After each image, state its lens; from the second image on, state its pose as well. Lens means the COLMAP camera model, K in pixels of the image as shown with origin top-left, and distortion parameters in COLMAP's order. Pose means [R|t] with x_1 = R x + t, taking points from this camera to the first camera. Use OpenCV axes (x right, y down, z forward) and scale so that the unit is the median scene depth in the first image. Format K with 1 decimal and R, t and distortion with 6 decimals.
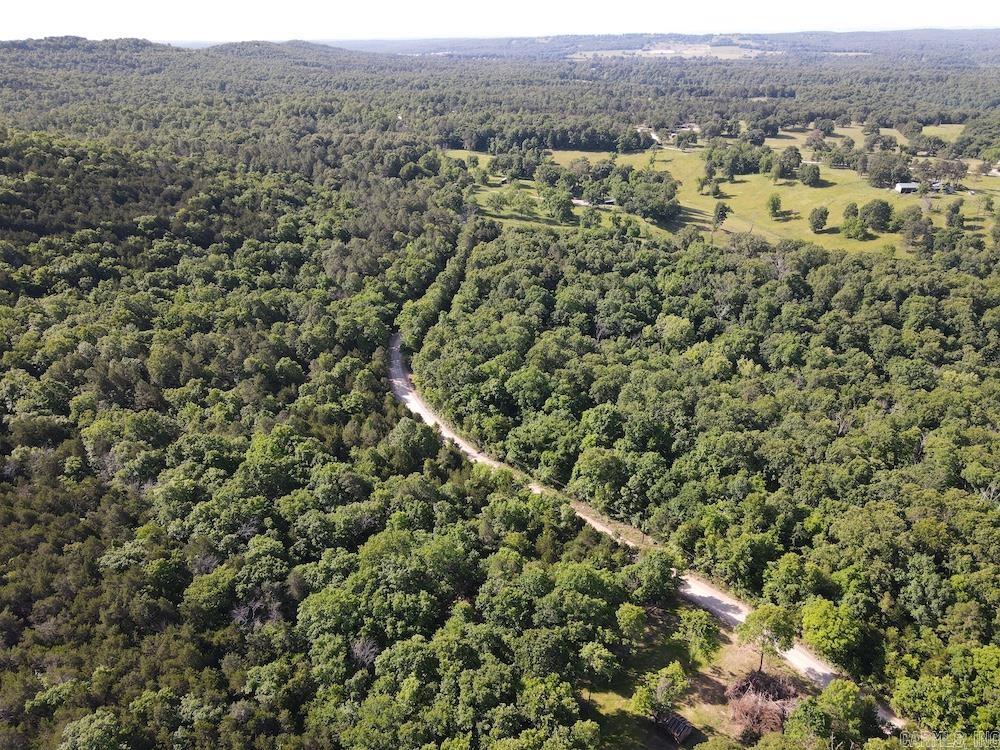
lens RADIAL K [[734.8, 0, 498.5], [0, 734.8, 378.7], [0, 0, 1]] dist [0.007469, 0.009197]
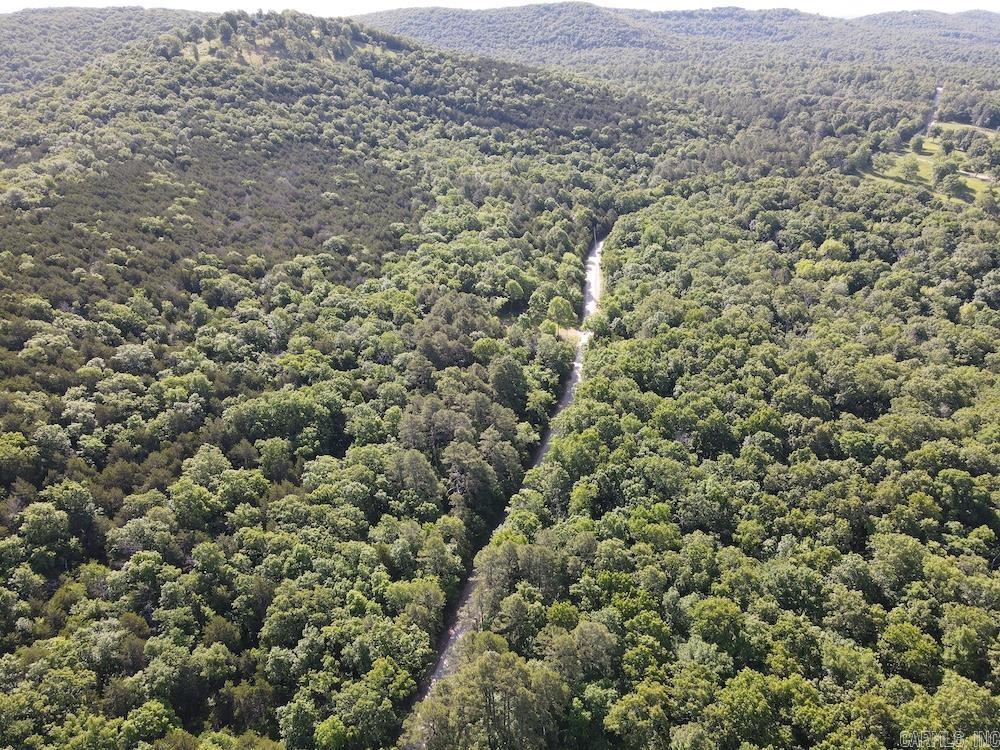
lens RADIAL K [[734.8, 0, 499.3], [0, 734.8, 376.7], [0, 0, 1]] dist [0.007469, 0.009197]
pose [[0.677713, 0.329317, -0.657461, 1.259722], [-0.307760, 0.939061, 0.153128, 0.192919], [0.667824, 0.098564, 0.737765, -0.456769]]
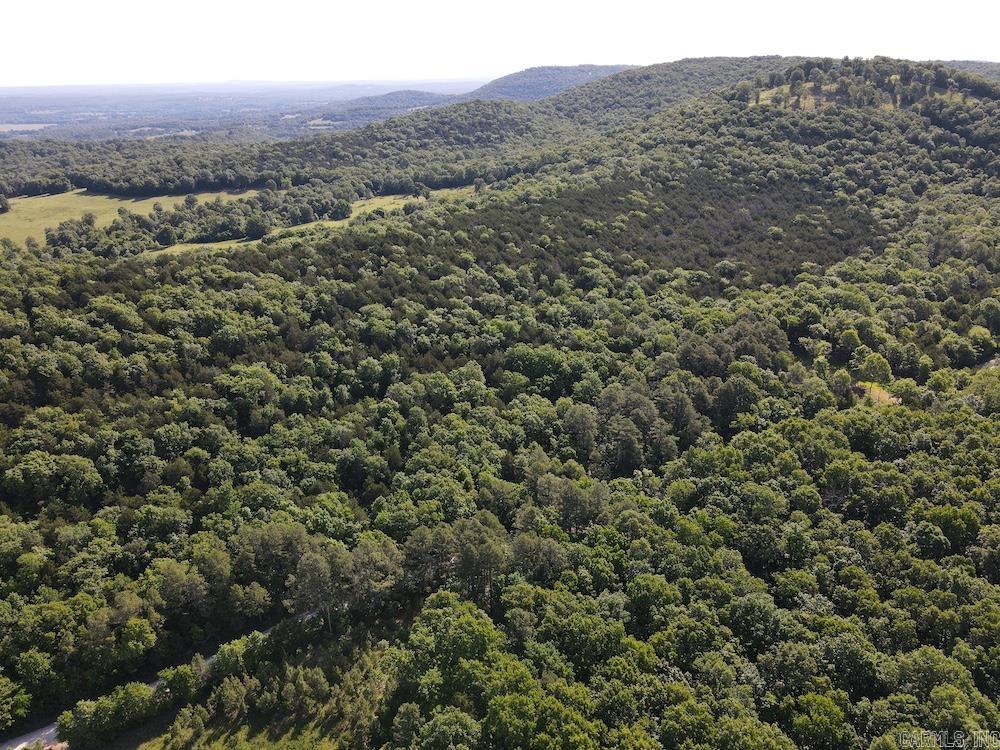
lens RADIAL K [[734.8, 0, 498.9], [0, 734.8, 378.7], [0, 0, 1]] dist [0.007469, 0.009197]
pose [[-0.063370, 0.397123, -0.915575, 1.685263], [-0.402483, 0.829334, 0.387574, 0.009627], [0.913231, 0.393064, 0.107281, -0.078665]]
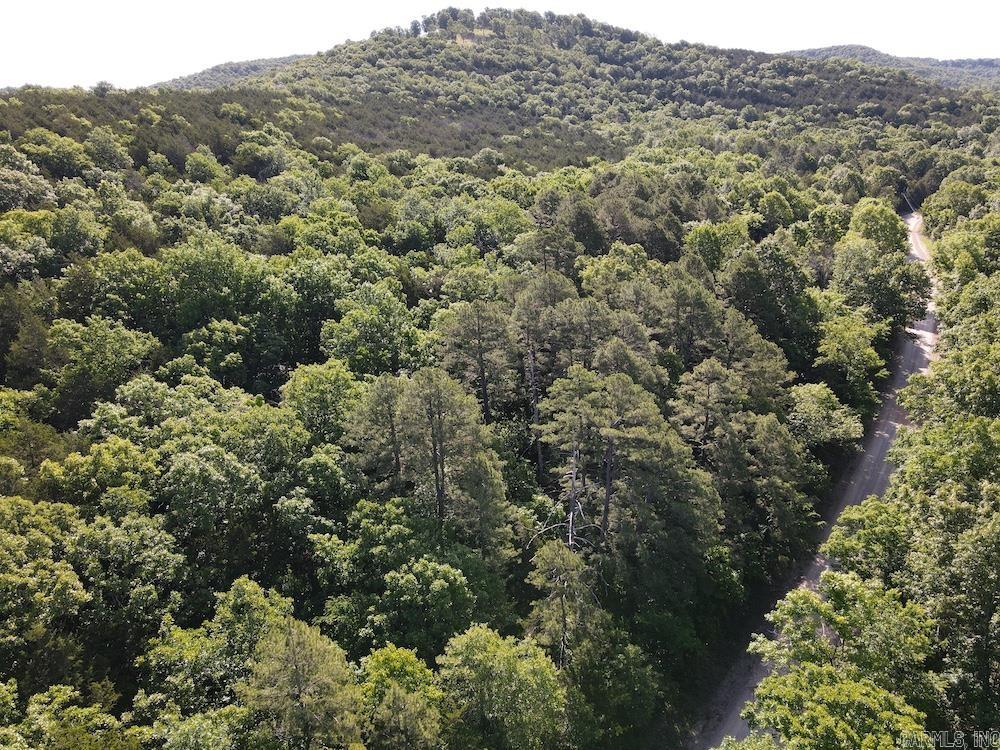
lens RADIAL K [[734.8, 0, 498.4], [0, 734.8, 376.8], [0, 0, 1]] dist [0.007469, 0.009197]
pose [[0.421459, 0.312423, -0.851331, 0.817868], [-0.365194, 0.917766, 0.156011, 0.421235], [0.830063, 0.245149, 0.500896, 0.083733]]
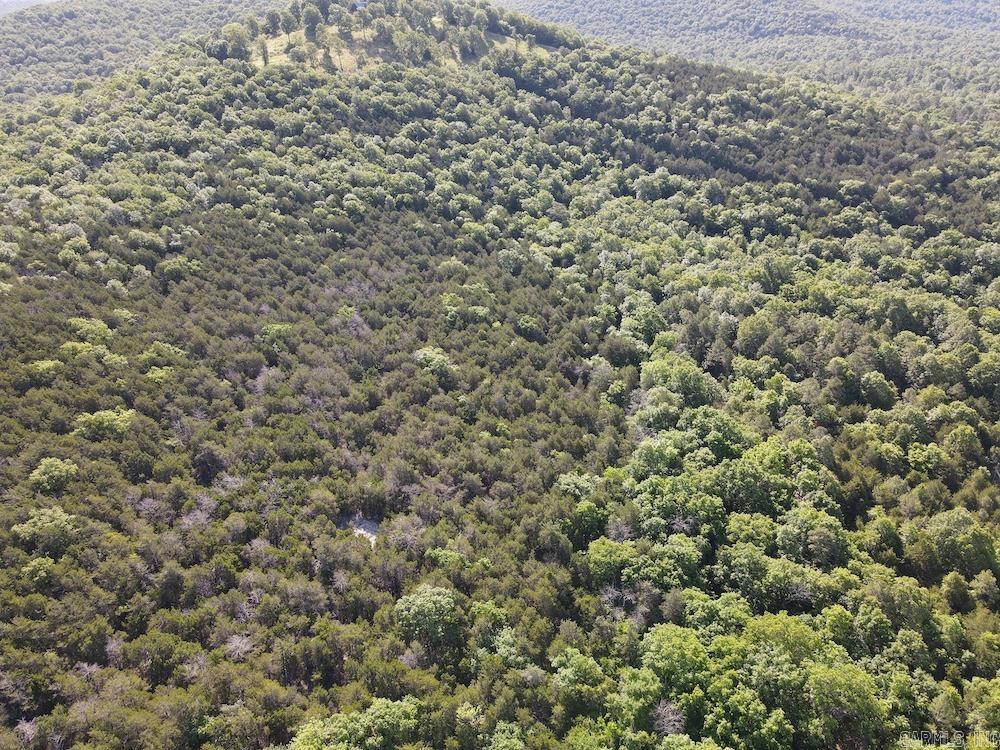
lens RADIAL K [[734.8, 0, 498.7], [0, 734.8, 379.1], [0, 0, 1]] dist [0.007469, 0.009197]
pose [[0.554063, 0.387649, -0.736710, 0.132834], [-0.346144, 0.912114, 0.219618, -0.078688], [0.757098, 0.133326, 0.639552, 0.170795]]
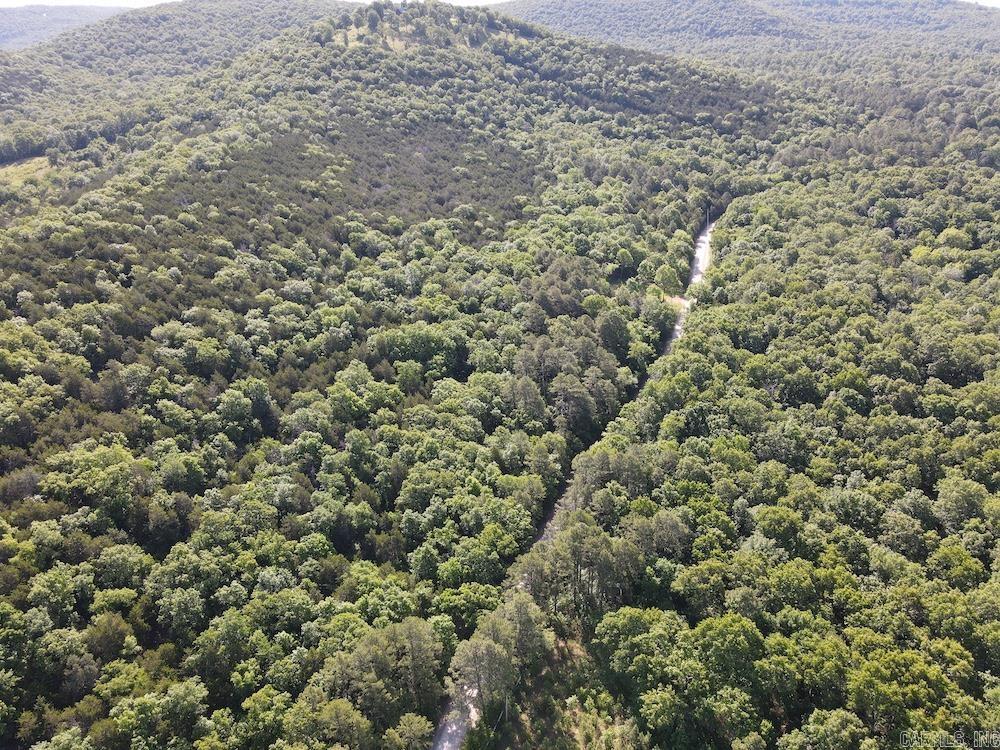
lens RADIAL K [[734.8, 0, 499.0], [0, 734.8, 376.6], [0, 0, 1]] dist [0.007469, 0.009197]
pose [[0.551977, 0.380542, -0.741963, 1.394447], [-0.346424, 0.914024, 0.211071, 0.243776], [0.758493, 0.140528, 0.636349, -0.559369]]
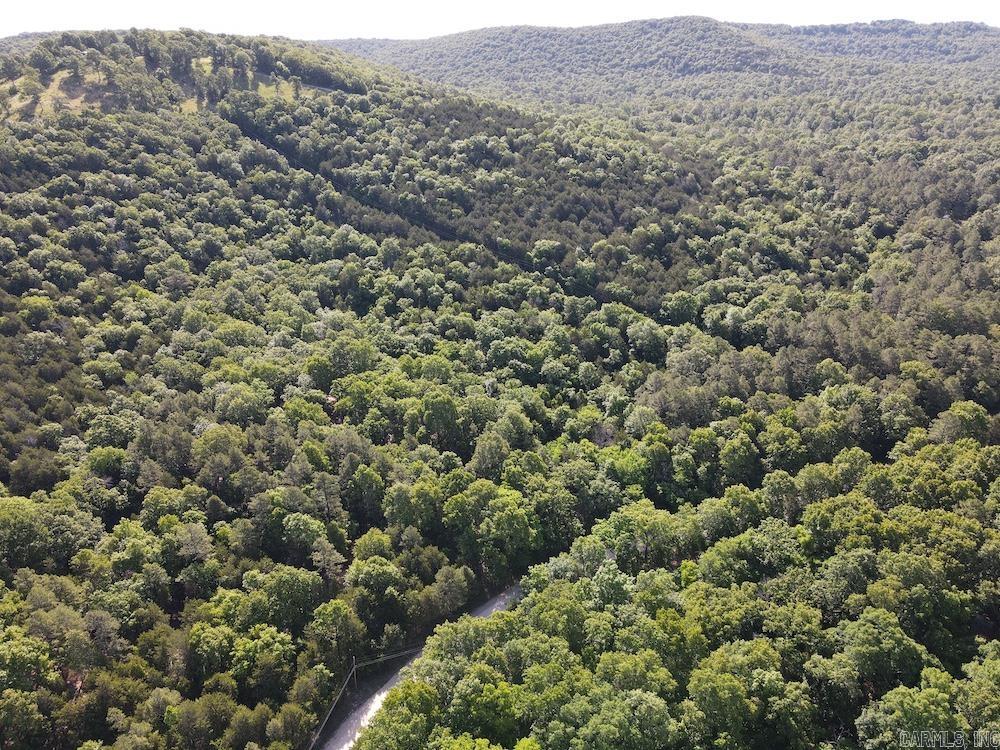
lens RADIAL K [[734.8, 0, 498.6], [0, 734.8, 379.5], [0, 0, 1]] dist [0.007469, 0.009197]
pose [[0.533118, 0.357016, -0.767023, 0.360645], [-0.342284, 0.920110, 0.190367, -0.444071], [0.773710, 0.161052, 0.612728, 0.986444]]
